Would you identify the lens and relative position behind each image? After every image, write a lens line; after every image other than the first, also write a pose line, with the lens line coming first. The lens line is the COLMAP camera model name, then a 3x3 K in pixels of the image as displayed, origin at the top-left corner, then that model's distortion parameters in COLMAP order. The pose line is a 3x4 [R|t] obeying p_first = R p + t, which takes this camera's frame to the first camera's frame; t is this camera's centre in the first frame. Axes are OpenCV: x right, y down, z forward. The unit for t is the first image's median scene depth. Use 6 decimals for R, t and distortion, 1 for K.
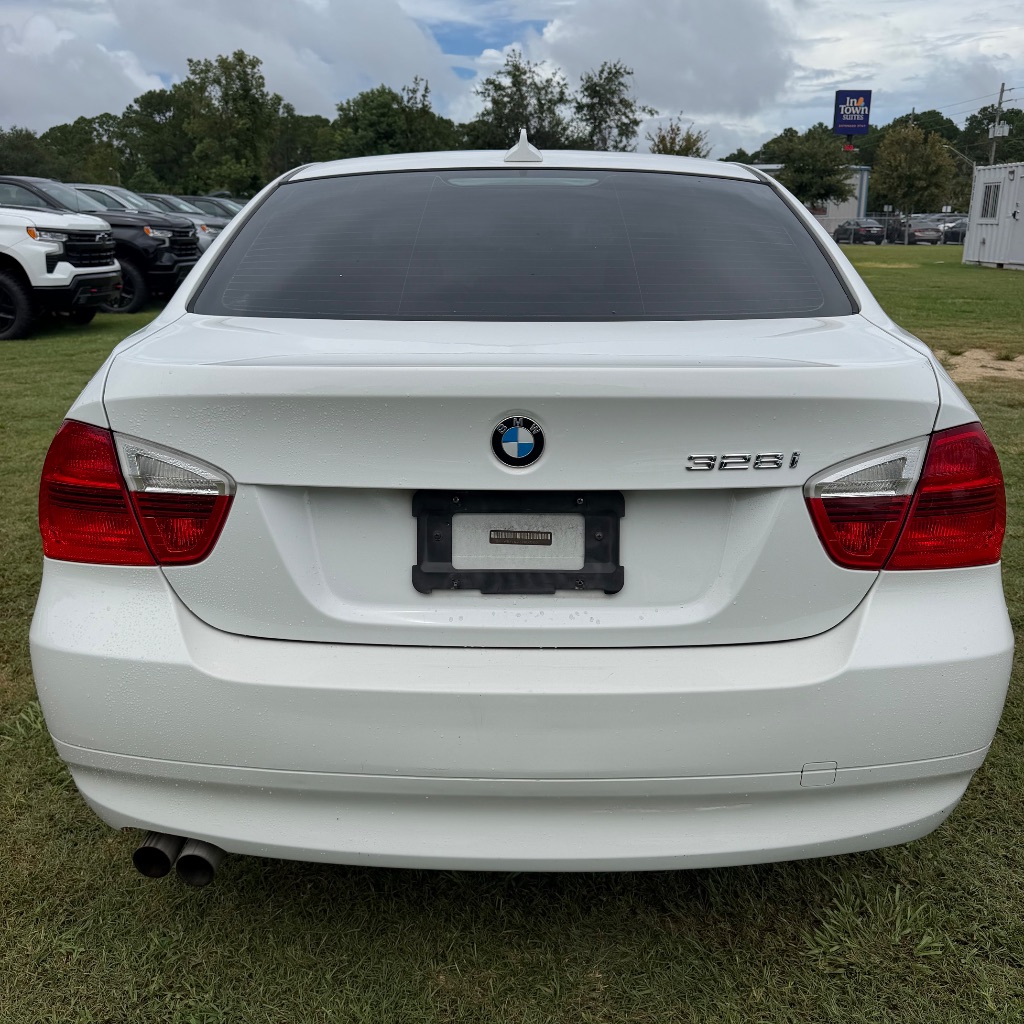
lens RADIAL K [[976.3, 0, 512.0], [0, 976.3, 512.0], [0, 0, 1]] dist [0.077709, -0.093742]
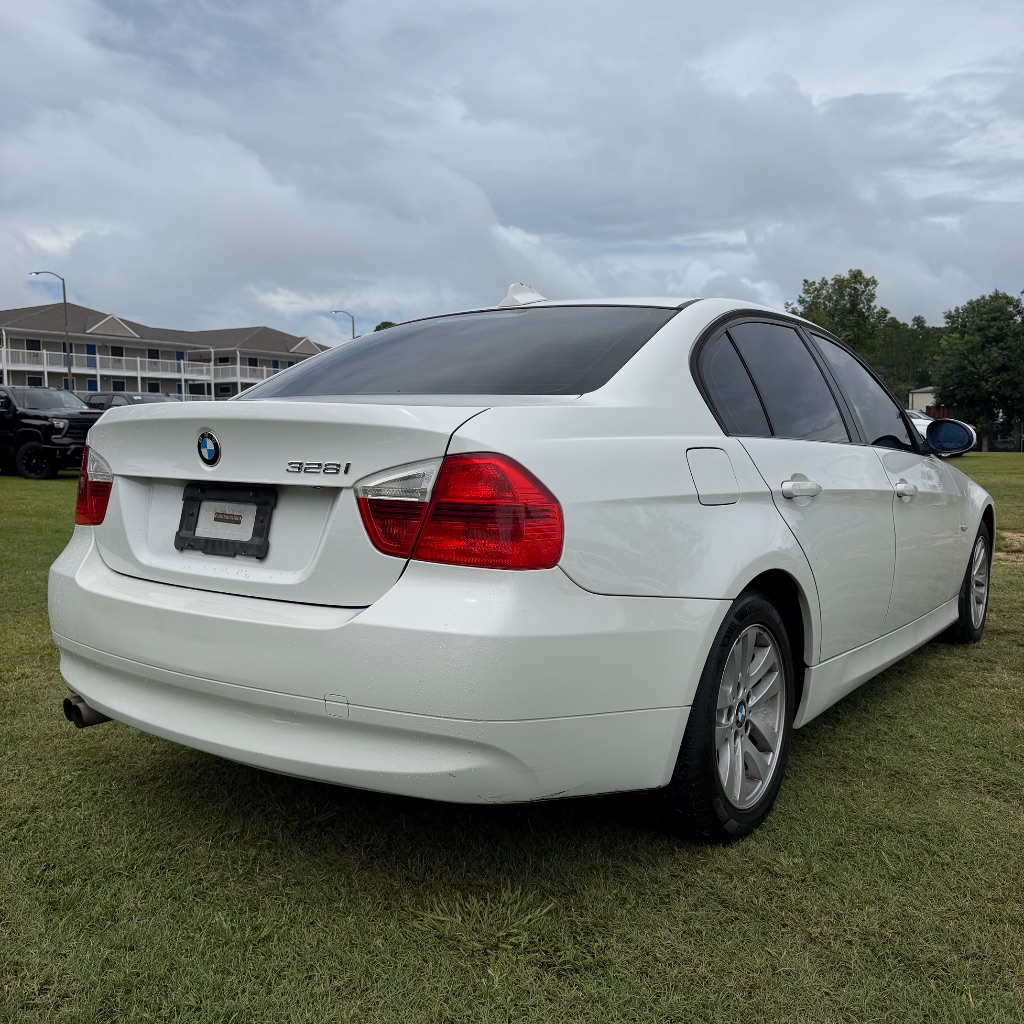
lens RADIAL K [[1042.3, 0, 585.6], [0, 1042.3, 513.3], [0, 0, 1]] dist [0.018097, 0.007348]
pose [[0.825520, 0.045282, -0.562554, 1.362302], [-0.165967, 0.972179, -0.165294, 0.192381], [0.539418, 0.229819, 0.810069, -0.004176]]
